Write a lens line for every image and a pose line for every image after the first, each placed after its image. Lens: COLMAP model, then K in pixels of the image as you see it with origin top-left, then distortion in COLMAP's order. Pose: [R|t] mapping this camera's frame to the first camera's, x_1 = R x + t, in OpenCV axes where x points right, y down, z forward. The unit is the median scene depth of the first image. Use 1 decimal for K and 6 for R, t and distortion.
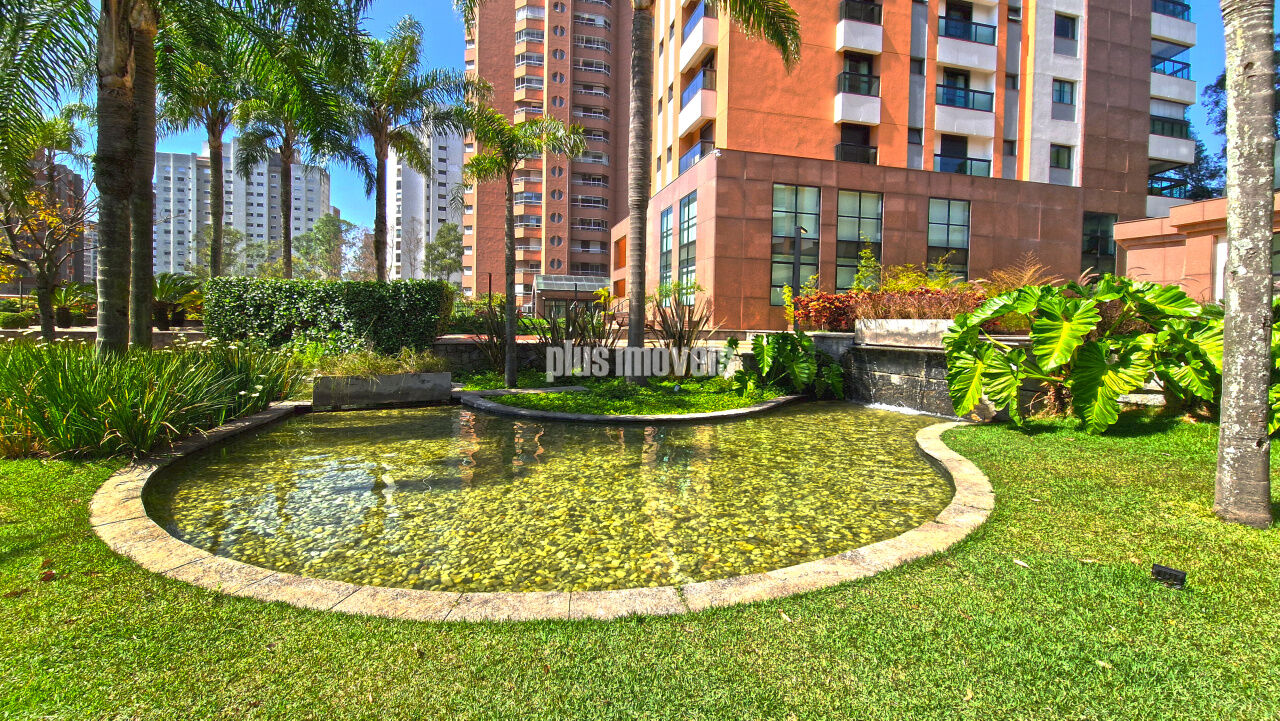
lens RADIAL K [[503.6, 0, 646.8], [0, 503.6, 338.6], [0, 0, 1]] dist [-0.000018, -0.000062]
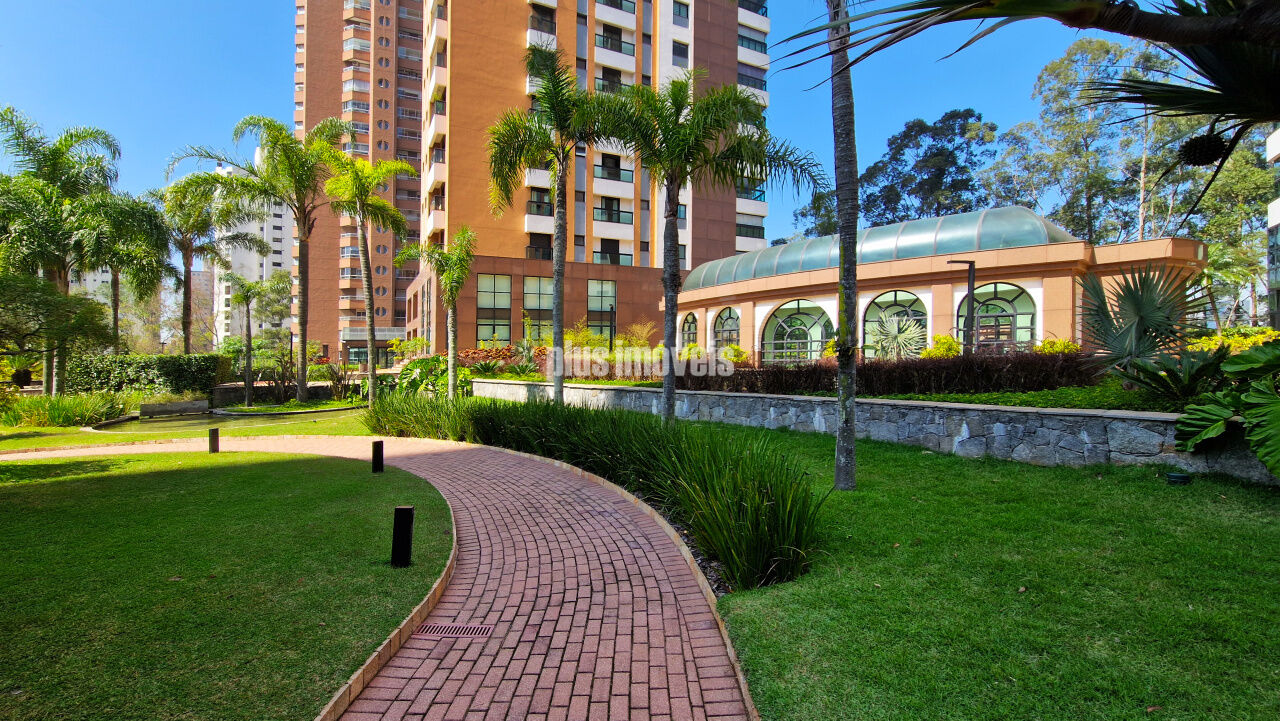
lens RADIAL K [[523.5, 0, 635.3], [0, 523.5, 341.5], [0, 0, 1]] dist [-0.001208, -0.000064]
pose [[0.981051, -0.033293, 0.190867, 0.385370], [0.043689, 0.997767, -0.050520, 0.001445], [-0.188759, 0.057902, 0.980315, -0.618959]]
